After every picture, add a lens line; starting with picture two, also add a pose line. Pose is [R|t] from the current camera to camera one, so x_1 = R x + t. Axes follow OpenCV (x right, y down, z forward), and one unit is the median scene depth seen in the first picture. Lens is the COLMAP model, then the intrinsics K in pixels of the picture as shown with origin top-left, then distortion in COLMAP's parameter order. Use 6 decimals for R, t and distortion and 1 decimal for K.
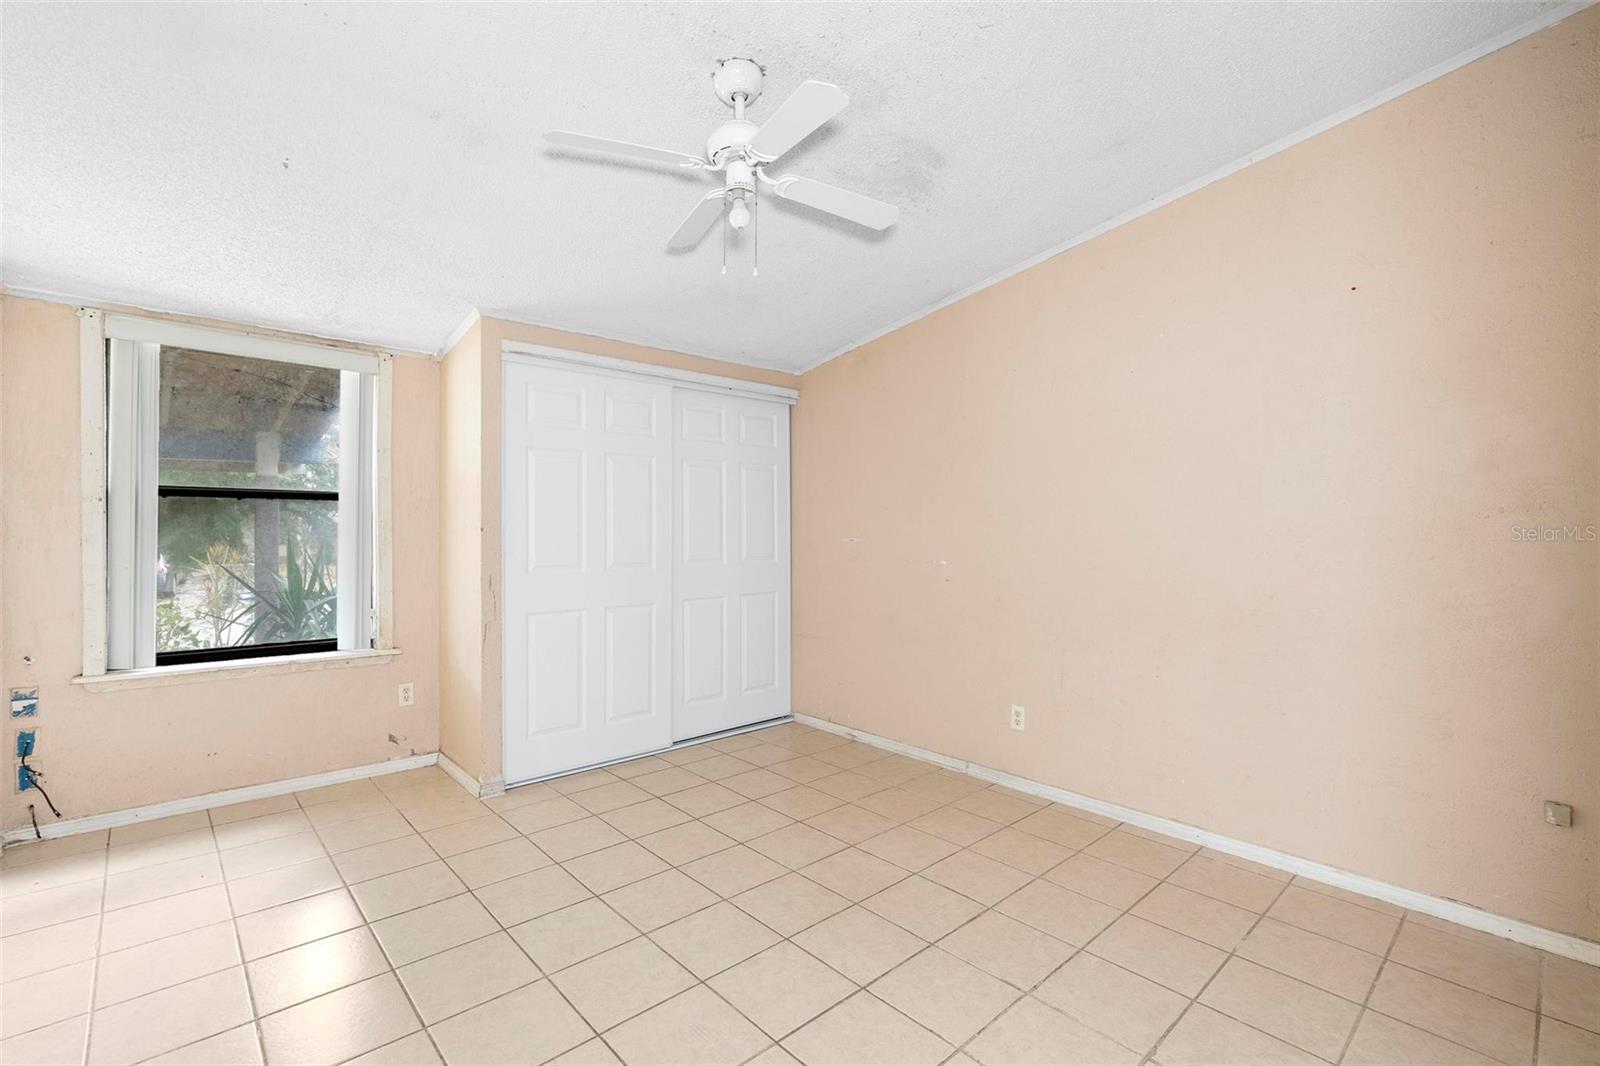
lens RADIAL K [[729.3, 0, 797.8], [0, 729.3, 523.3], [0, 0, 1]] dist [-0.003630, 0.001429]
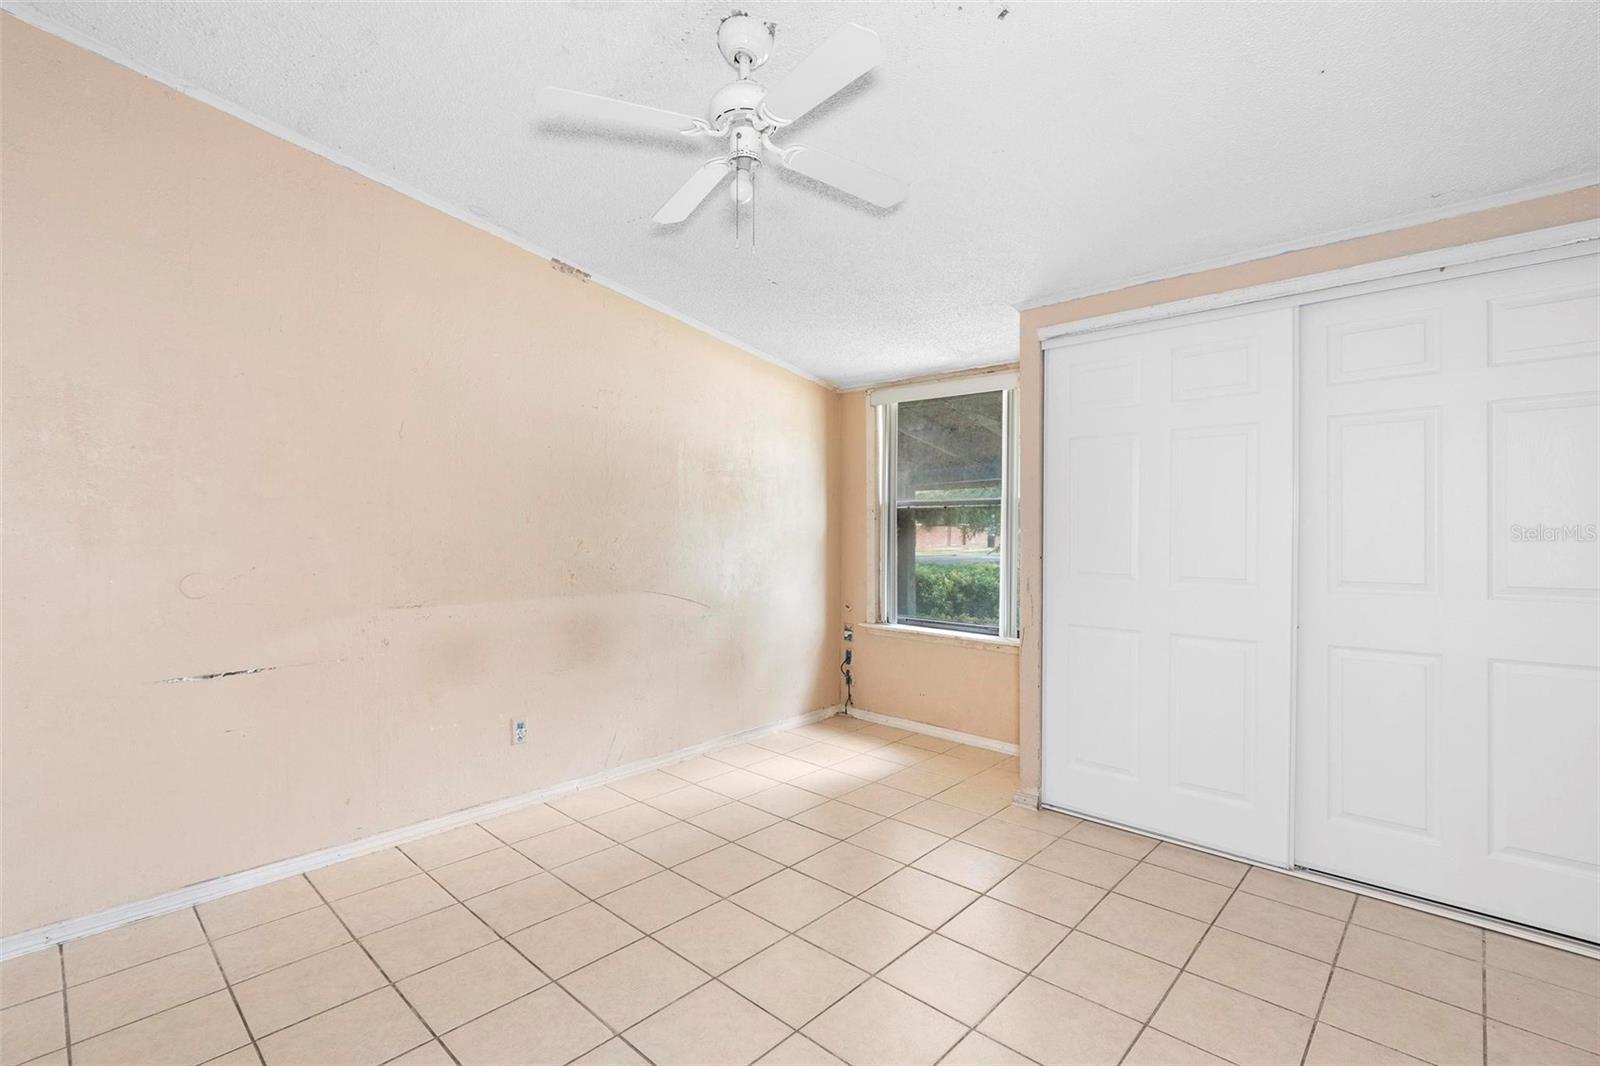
lens RADIAL K [[745.4, 0, 800.0], [0, 745.4, 533.0], [0, 0, 1]] dist [-0.002731, 0.001732]
pose [[0.072222, 0.004904, -0.997377, 0.572754], [0.005994, 0.999968, 0.005351, 0.004435], [0.997371, -0.006364, 0.072190, 0.668004]]
